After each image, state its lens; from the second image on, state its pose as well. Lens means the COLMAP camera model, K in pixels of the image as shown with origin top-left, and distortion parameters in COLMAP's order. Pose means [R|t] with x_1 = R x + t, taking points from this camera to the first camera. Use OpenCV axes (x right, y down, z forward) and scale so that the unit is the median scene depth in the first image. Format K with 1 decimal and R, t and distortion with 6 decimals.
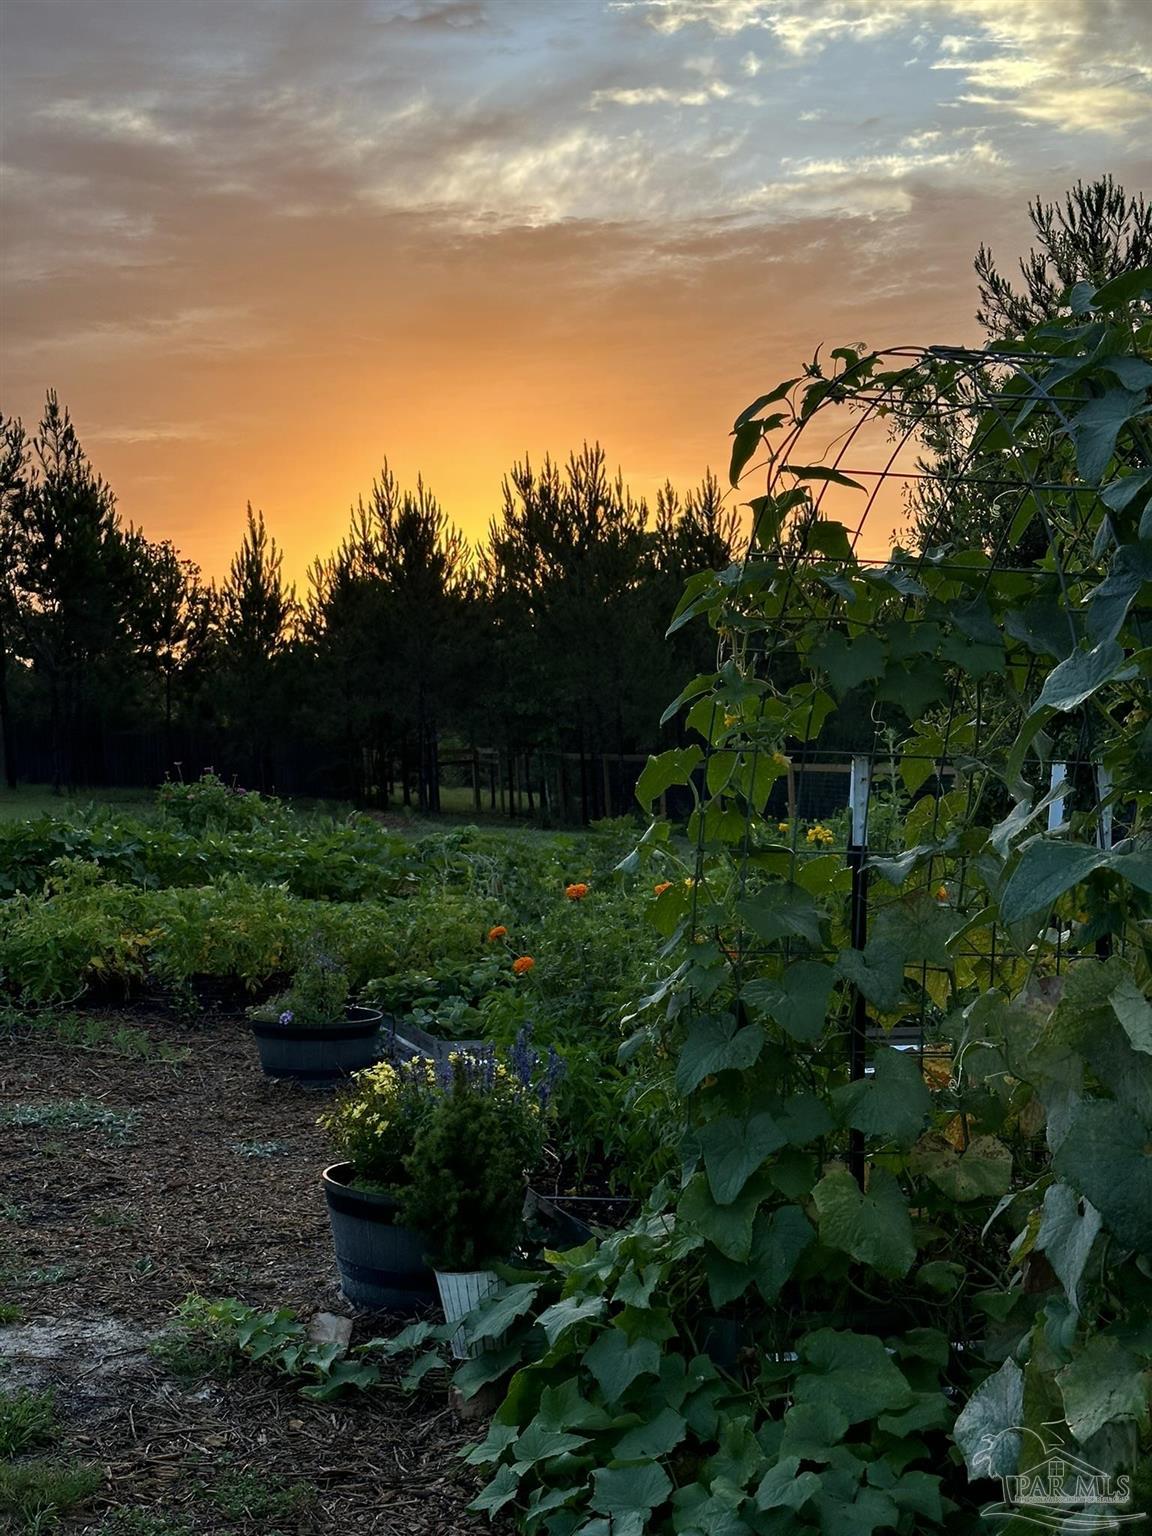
lens RADIAL K [[2149.9, 0, 576.0], [0, 2149.9, 768.0], [0, 0, 1]] dist [-0.005791, -0.007775]
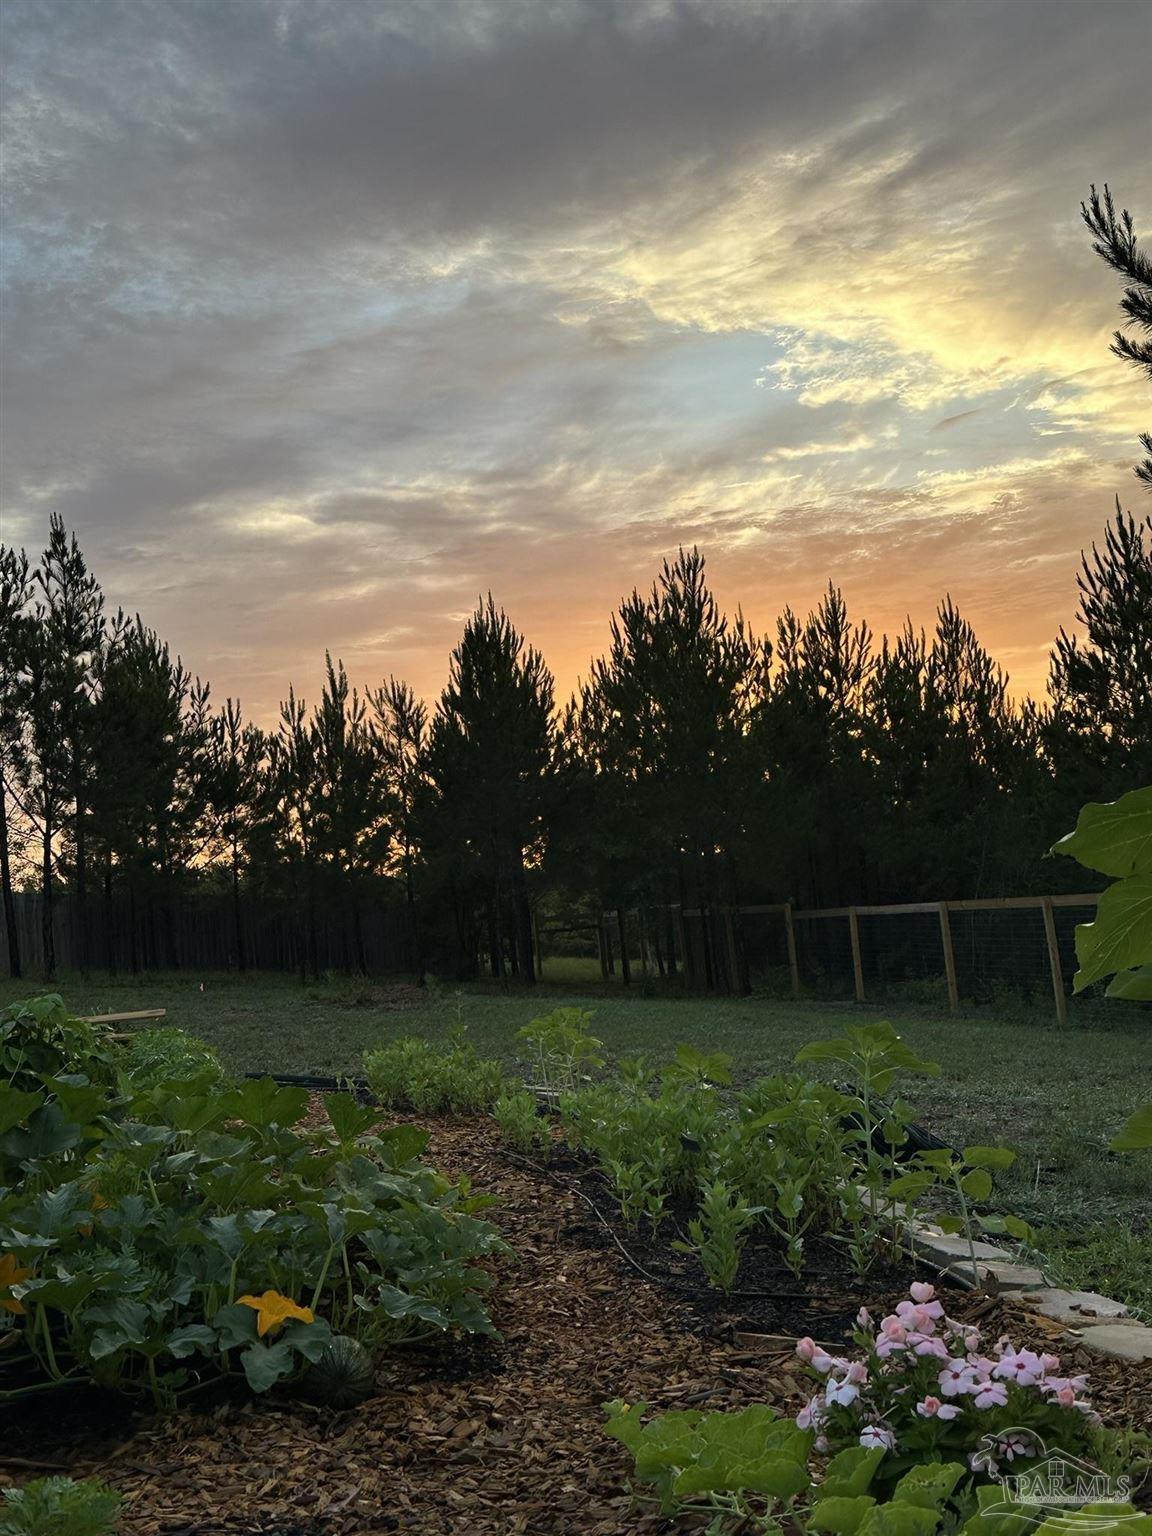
lens RADIAL K [[1761.9, 0, 576.0], [0, 1761.9, 768.0], [0, 0, 1]] dist [0.082171, -0.018921]
pose [[0.993294, -0.054957, -0.101716, 0.027362], [0.044656, 0.993892, -0.100914, 0.006741], [0.106641, 0.095695, 0.989682, 0.272605]]
